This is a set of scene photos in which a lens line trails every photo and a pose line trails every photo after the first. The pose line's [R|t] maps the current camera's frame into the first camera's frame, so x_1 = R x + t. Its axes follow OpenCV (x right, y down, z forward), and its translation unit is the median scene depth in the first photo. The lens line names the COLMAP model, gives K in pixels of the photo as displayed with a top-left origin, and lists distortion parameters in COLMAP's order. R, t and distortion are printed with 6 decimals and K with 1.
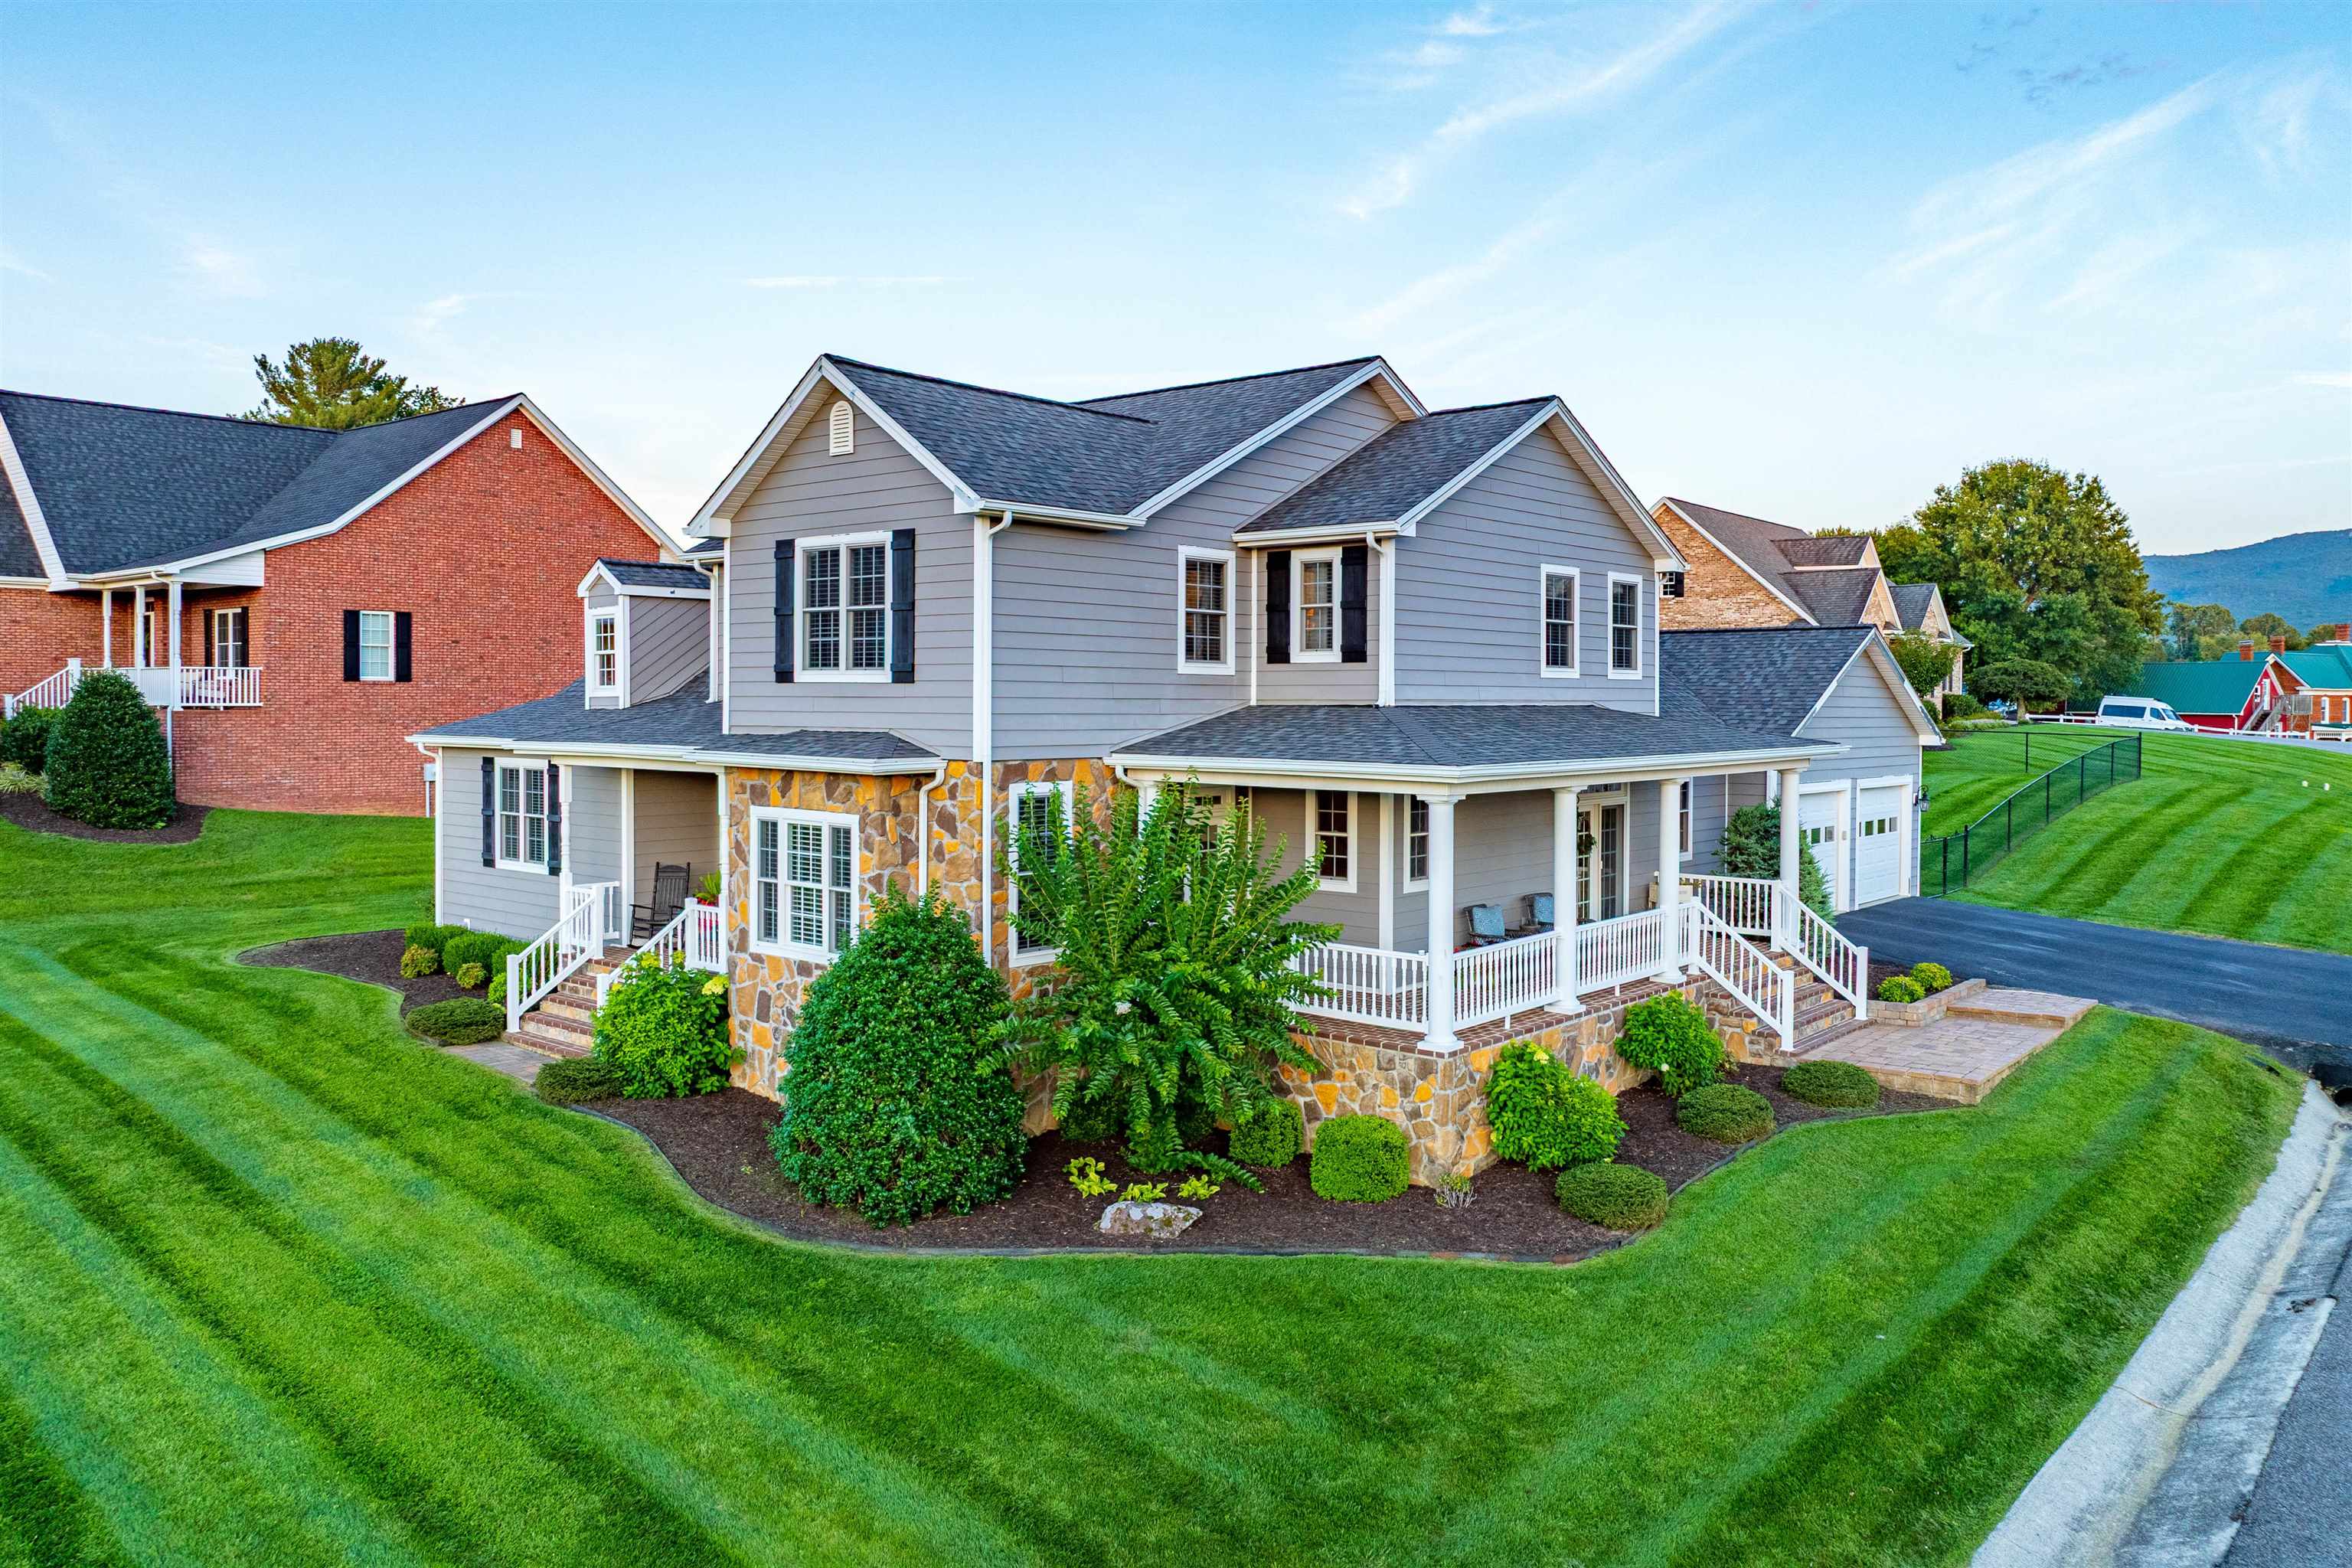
lens RADIAL K [[1712.3, 0, 1183.7], [0, 1712.3, 737.5], [0, 0, 1]] dist [-0.005564, -0.002315]
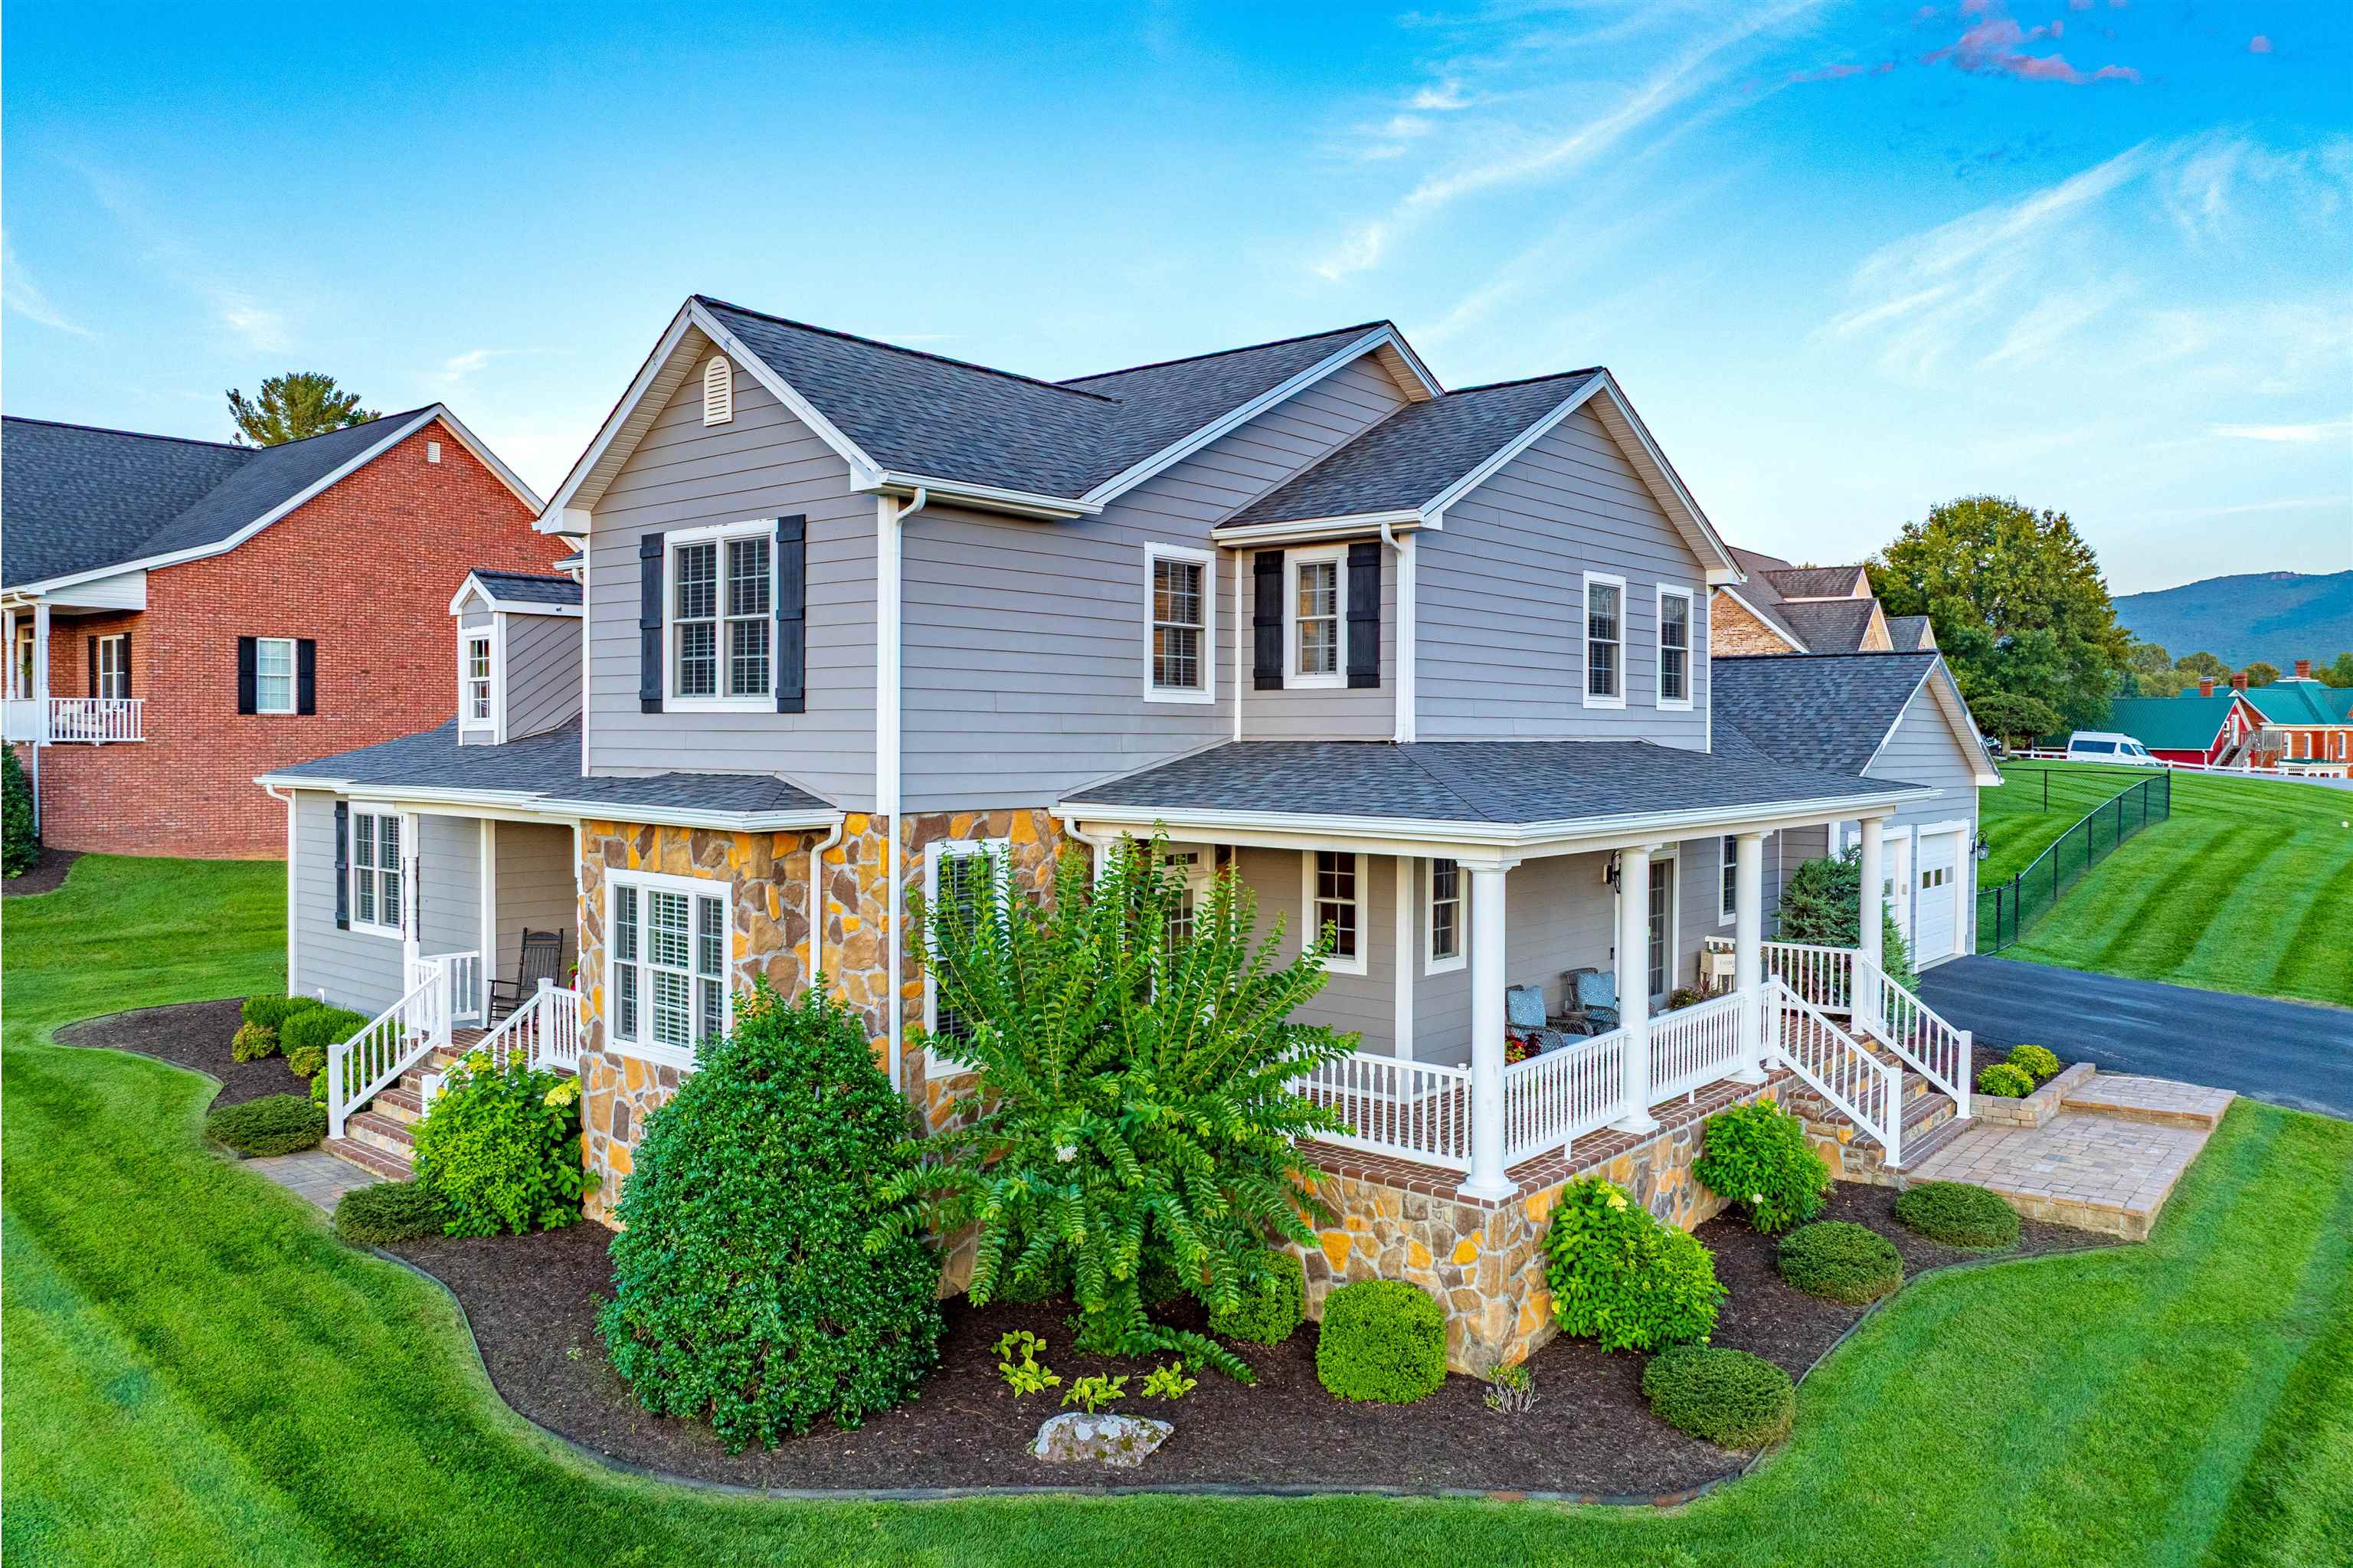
lens RADIAL K [[1659.7, 0, 1173.3], [0, 1659.7, 753.4], [0, 0, 1]] dist [-0.045838, -0.003993]
pose [[0.999956, 0.000273, 0.009361, 0.003149], [-0.000172, 0.999942, -0.010776, -0.004874], [-0.009364, 0.010774, 0.999898, 0.227953]]
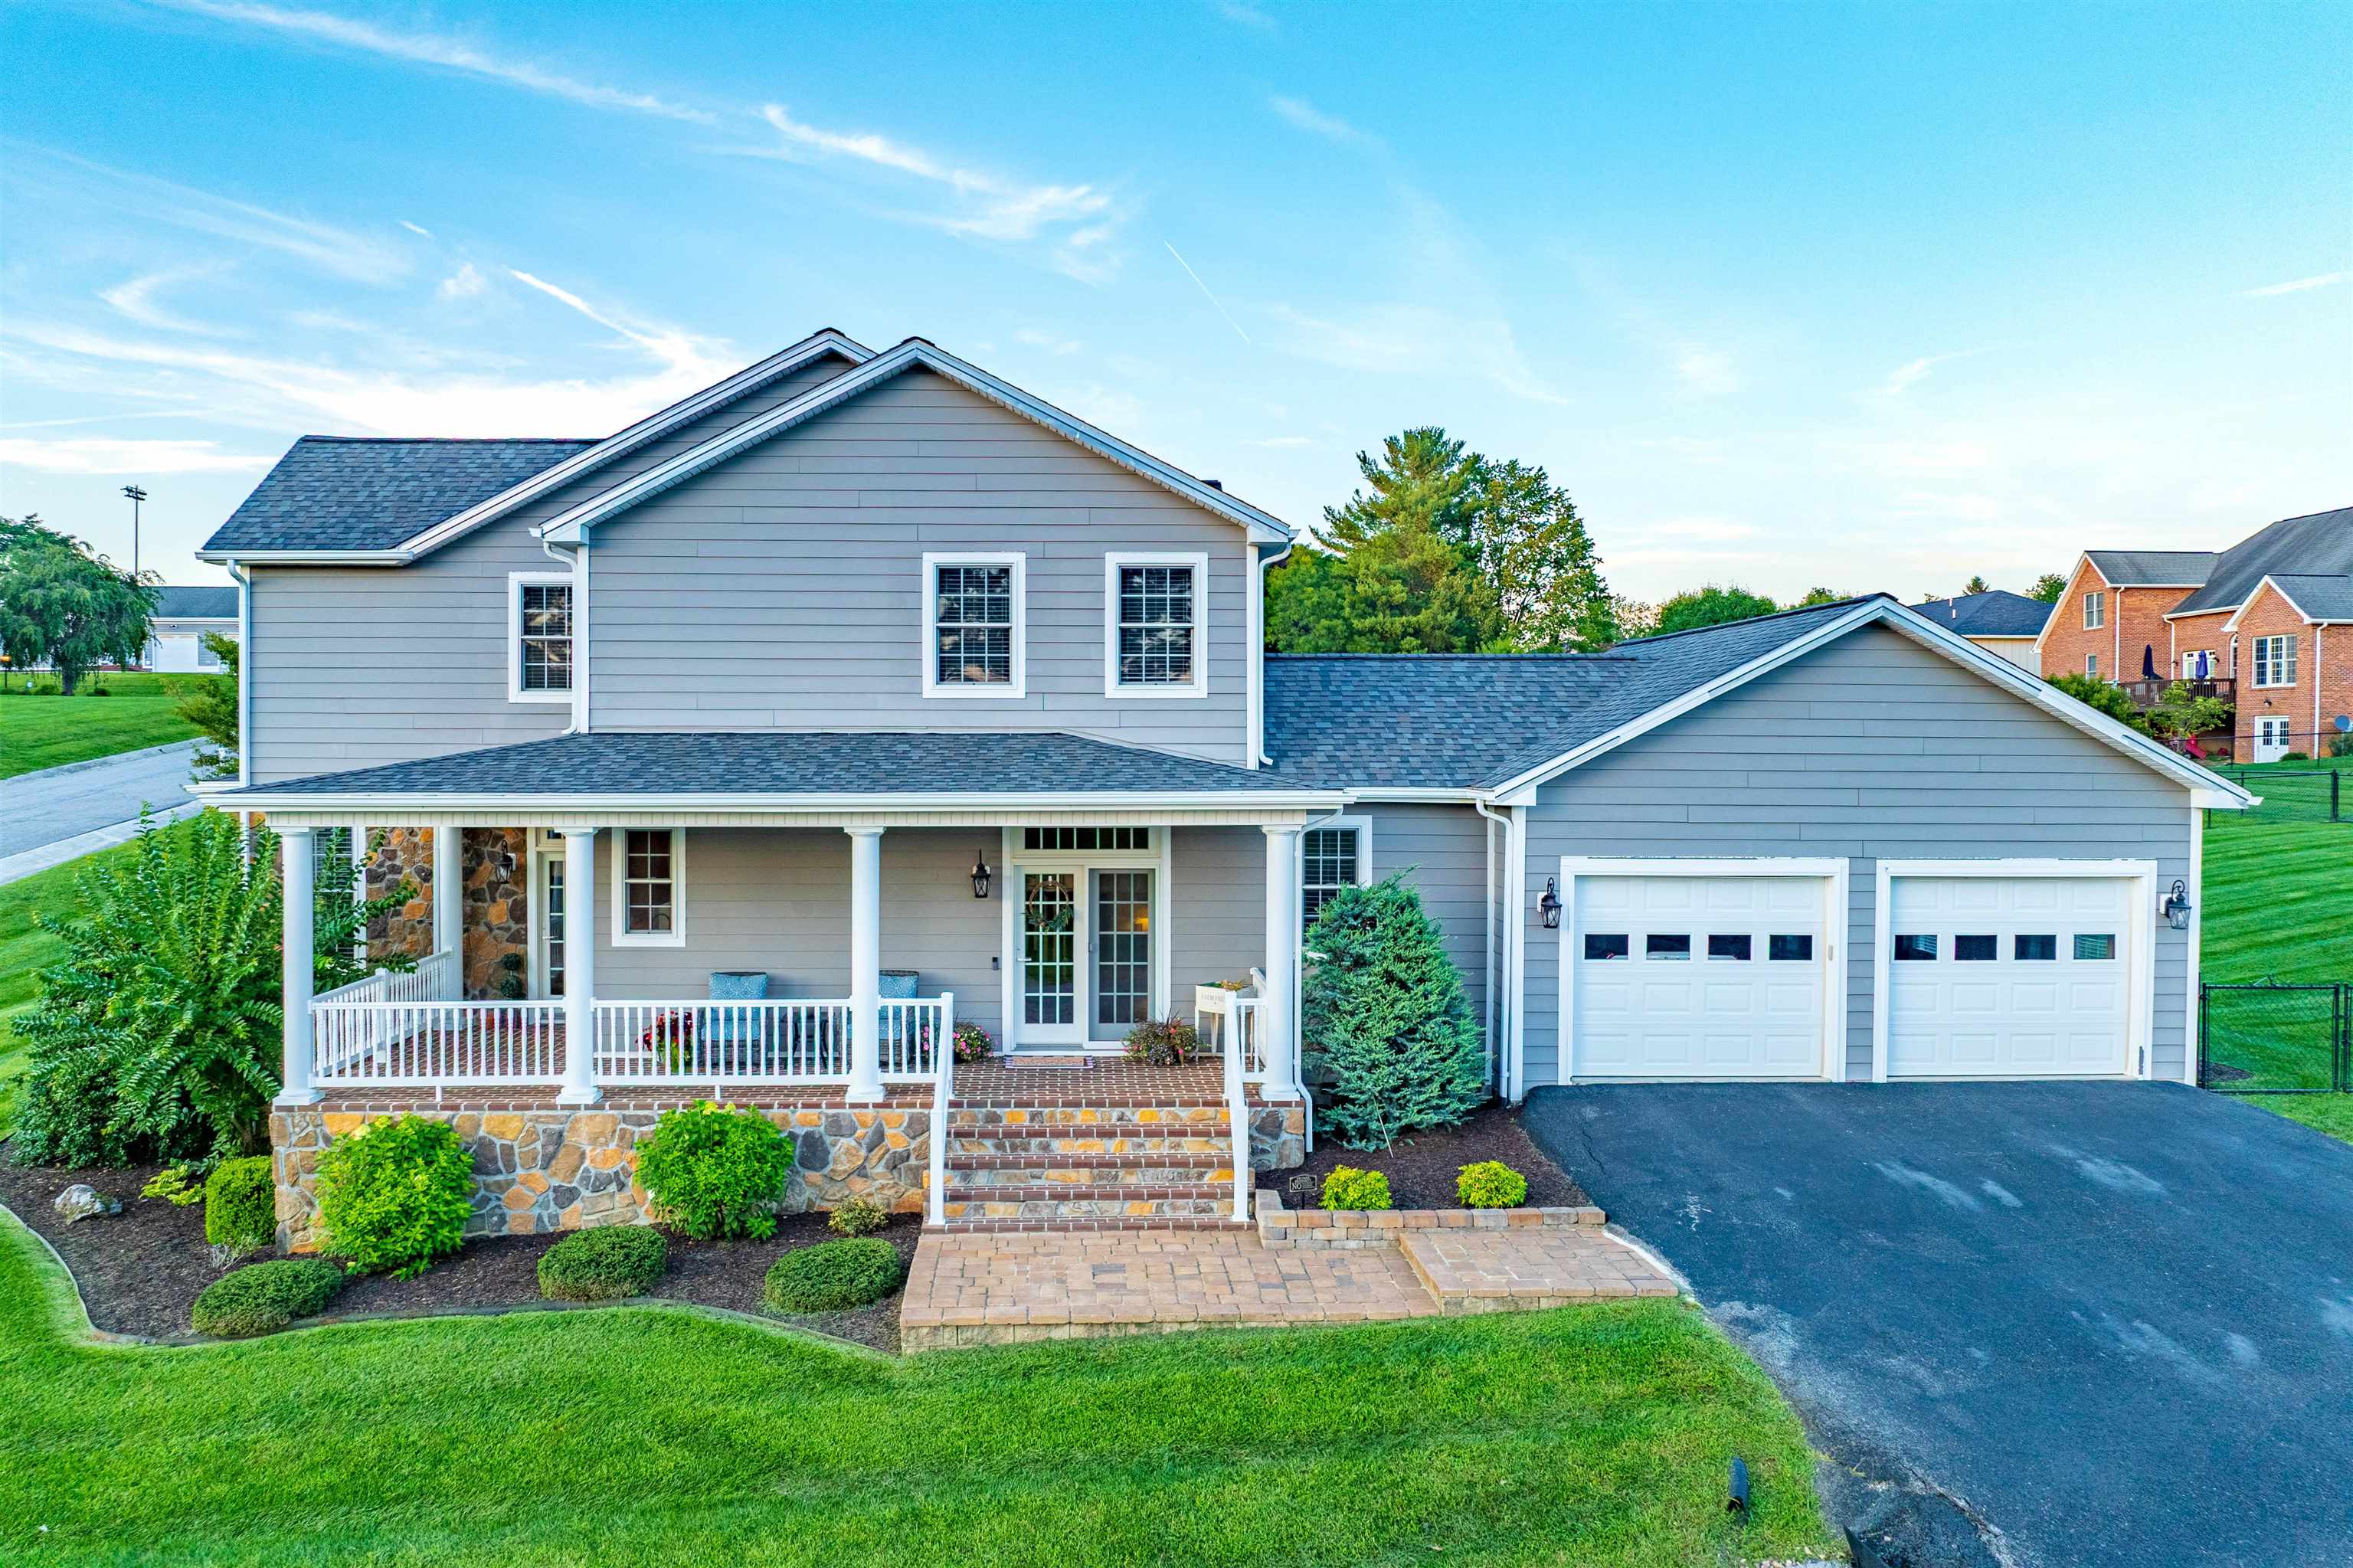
lens RADIAL K [[1659.7, 0, 1173.3], [0, 1659.7, 753.4], [0, 0, 1]] dist [-0.045838, -0.003993]
pose [[0.673100, 0.000435, -0.739551, 0.952720], [-0.014992, 0.999802, -0.013058, -0.001592], [0.739400, 0.019877, 0.672973, 0.647029]]
